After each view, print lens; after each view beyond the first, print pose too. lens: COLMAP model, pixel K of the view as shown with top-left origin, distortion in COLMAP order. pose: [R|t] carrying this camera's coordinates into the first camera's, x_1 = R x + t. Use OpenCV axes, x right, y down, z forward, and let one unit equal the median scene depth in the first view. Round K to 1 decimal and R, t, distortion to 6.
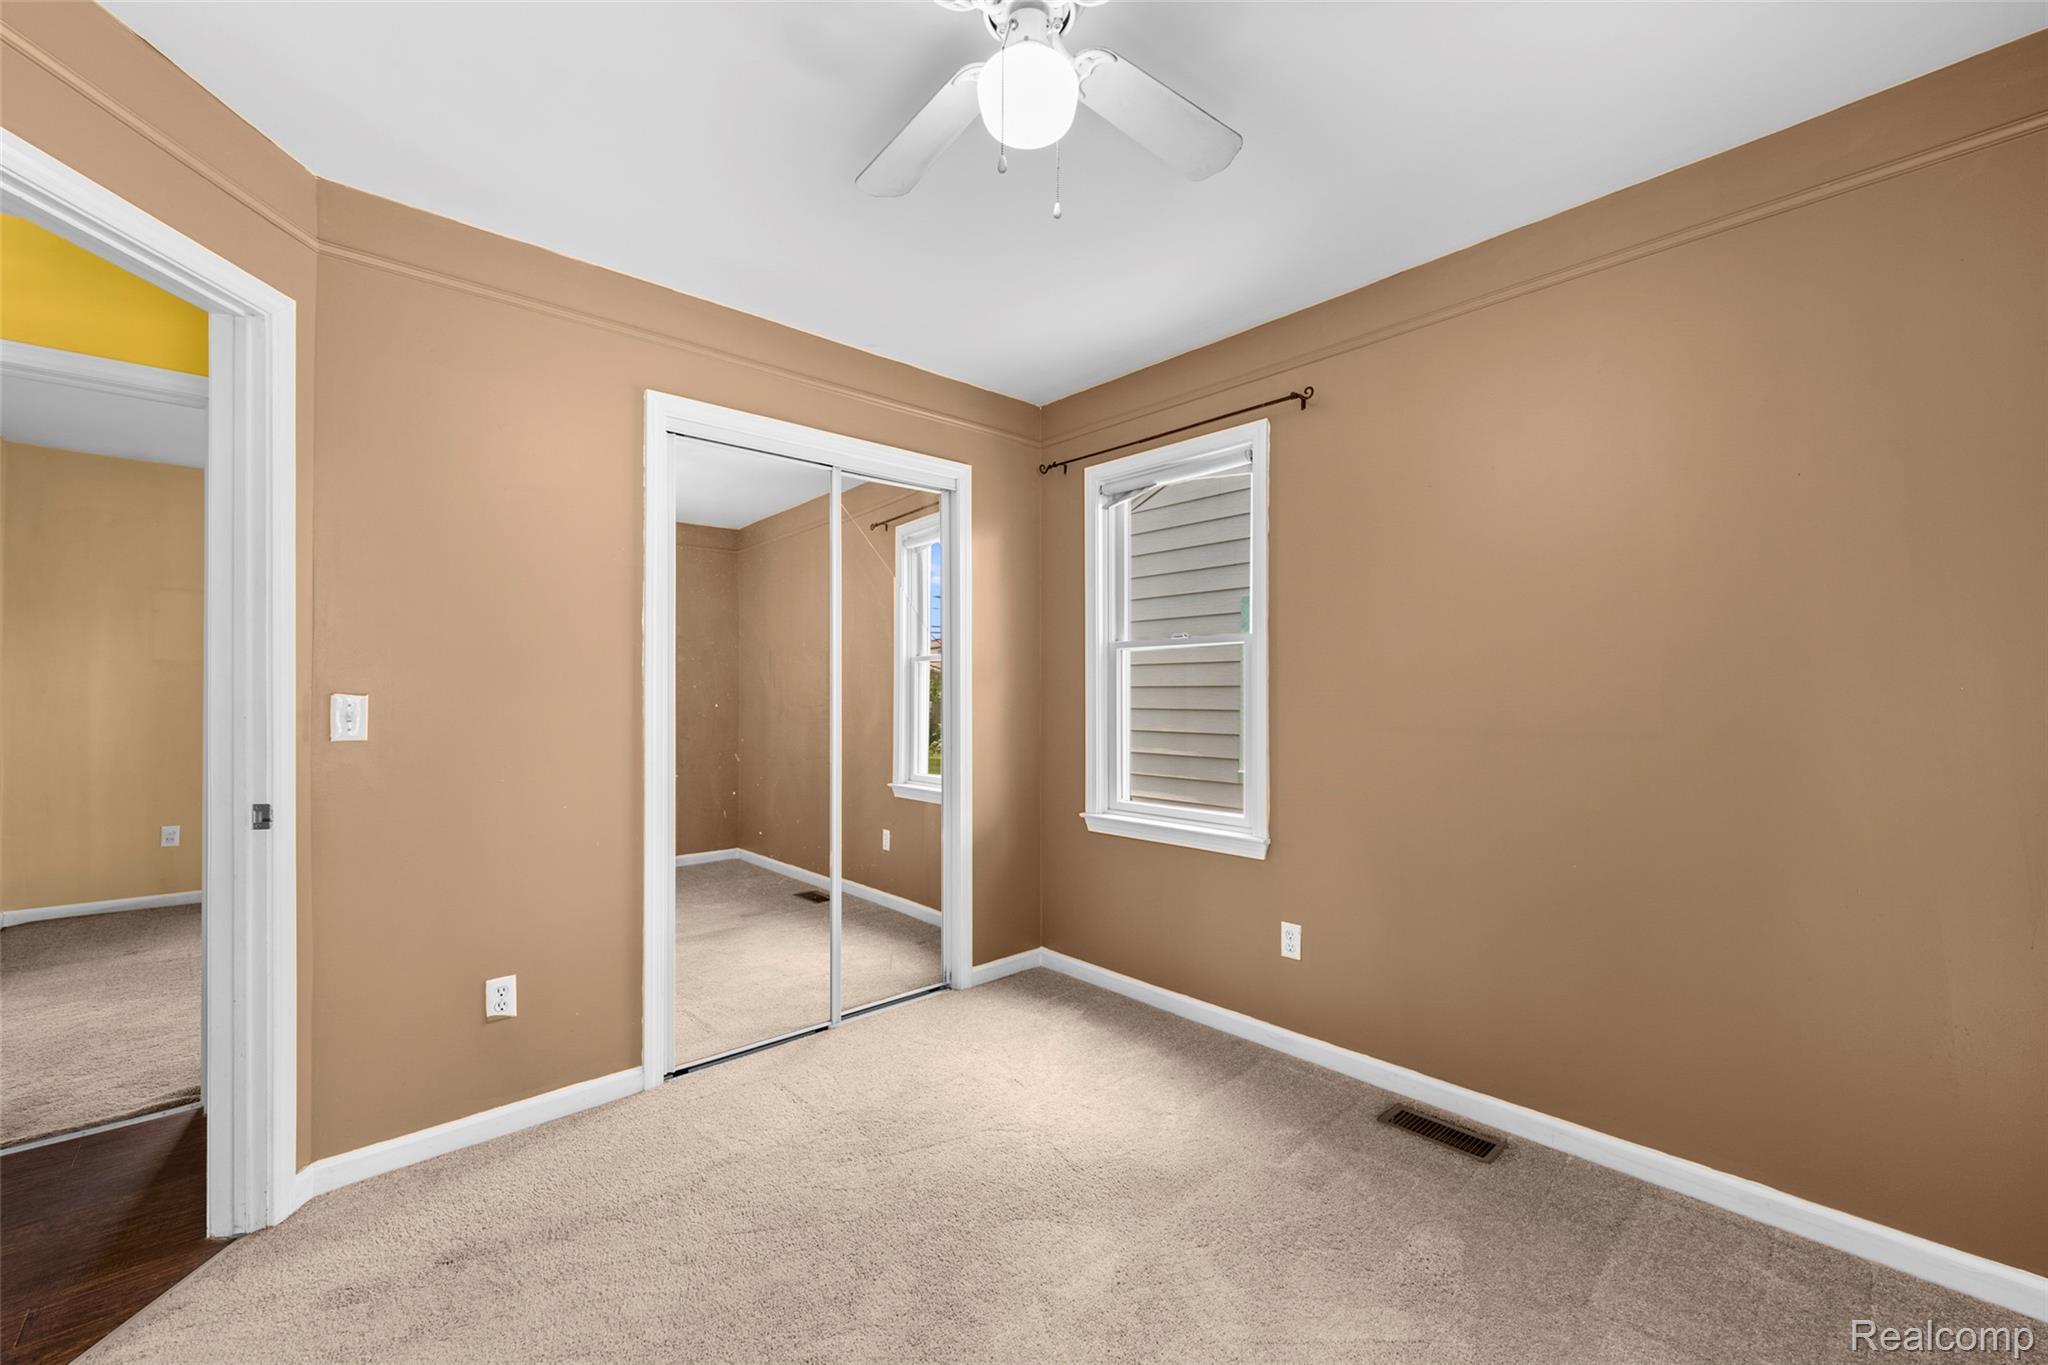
lens RADIAL K [[818.8, 0, 1026.1], [0, 818.8, 691.4], [0, 0, 1]] dist [-0.000628, -0.000029]
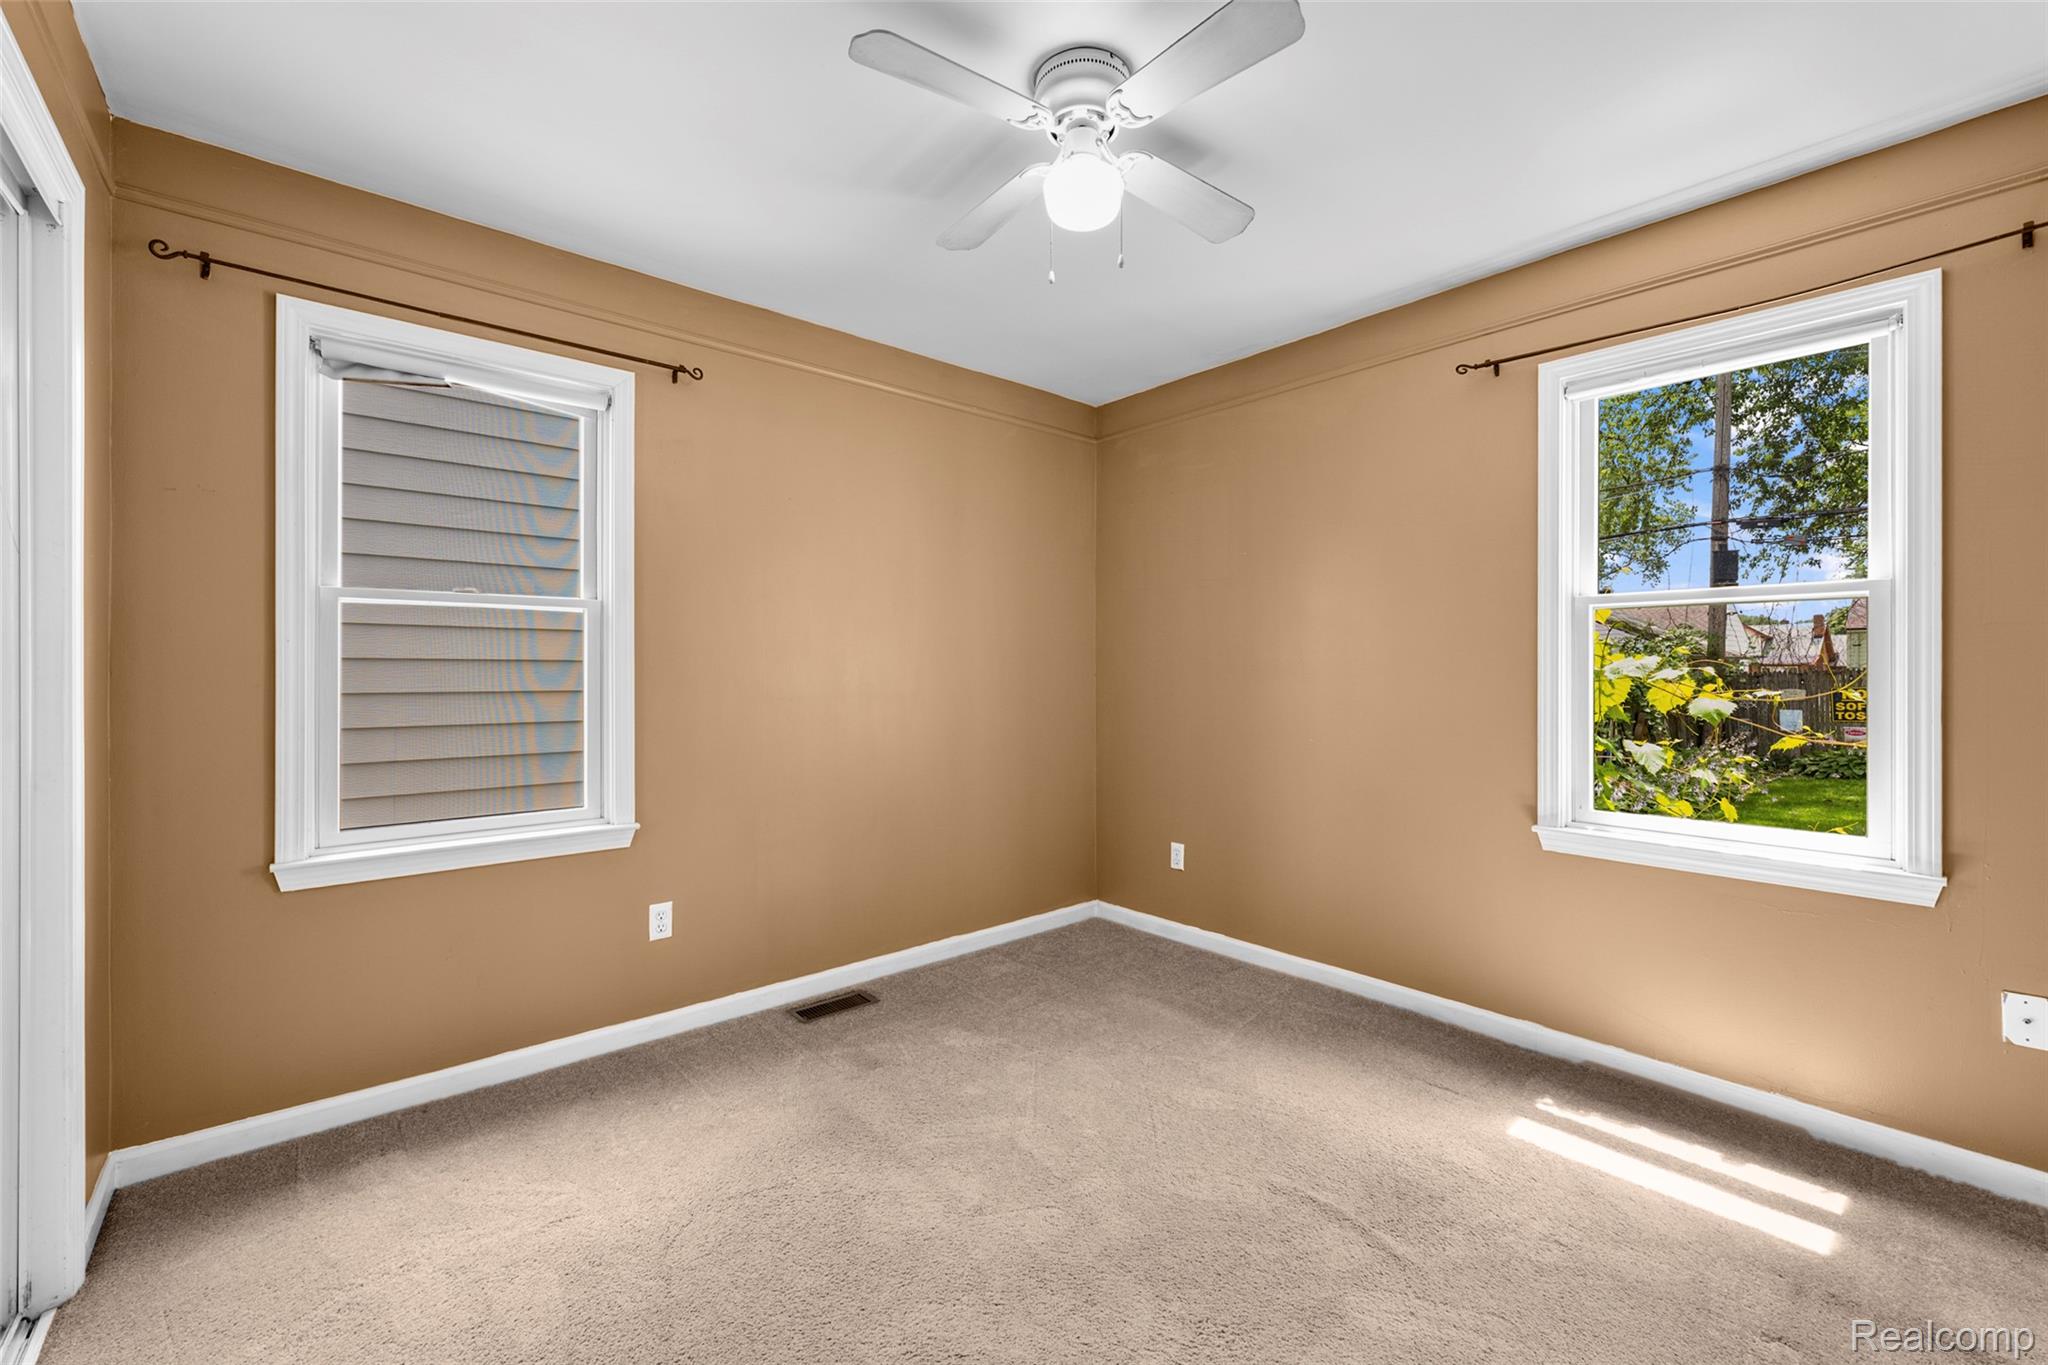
lens RADIAL K [[838.1, 0, 1026.4], [0, 838.1, 672.0], [0, 0, 1]] dist [0.000649, 0.000137]
pose [[0.032360, -0.000589, 0.999476, -0.660932], [-0.000629, 1.000000, 0.000609, 0.006630], [-0.999476, -0.000649, 0.032360, 0.532049]]
